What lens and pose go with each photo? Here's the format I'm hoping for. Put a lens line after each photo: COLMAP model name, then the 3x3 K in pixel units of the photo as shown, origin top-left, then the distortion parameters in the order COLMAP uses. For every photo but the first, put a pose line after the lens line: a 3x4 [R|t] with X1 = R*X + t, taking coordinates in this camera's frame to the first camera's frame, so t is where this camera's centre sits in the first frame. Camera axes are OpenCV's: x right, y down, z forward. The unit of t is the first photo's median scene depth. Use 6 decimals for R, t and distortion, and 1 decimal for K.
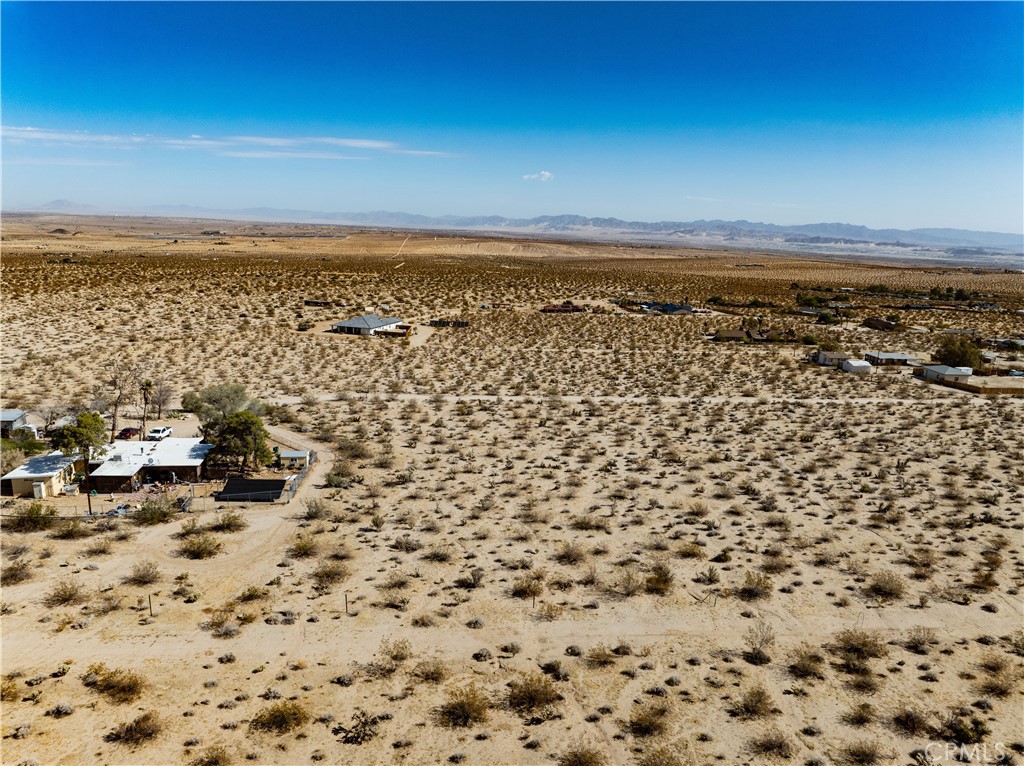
lens RADIAL K [[721.7, 0, 513.7], [0, 721.7, 383.5], [0, 0, 1]] dist [-0.041018, 0.002455]
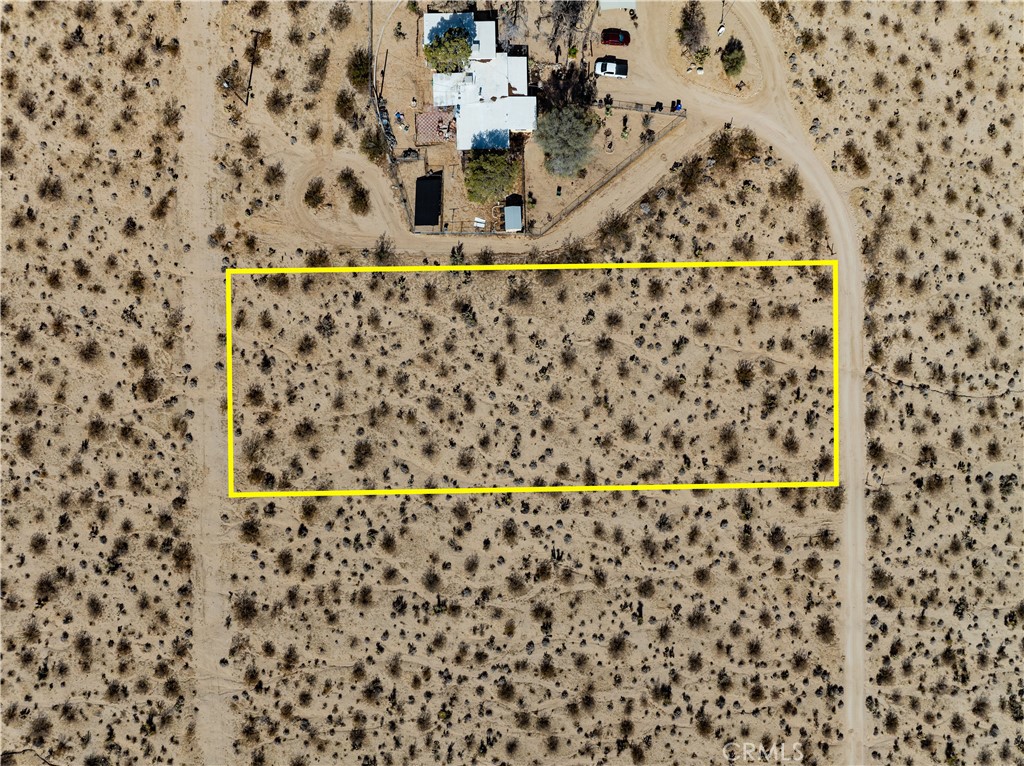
lens RADIAL K [[721.7, 0, 513.7], [0, 721.7, 383.5], [0, 0, 1]] dist [-0.041018, 0.002455]
pose [[-0.093973, 0.994948, -0.035318, -0.003944], [-0.233855, 0.012423, 0.972192, -0.440348], [0.967720, 0.099619, 0.231506, 0.343830]]
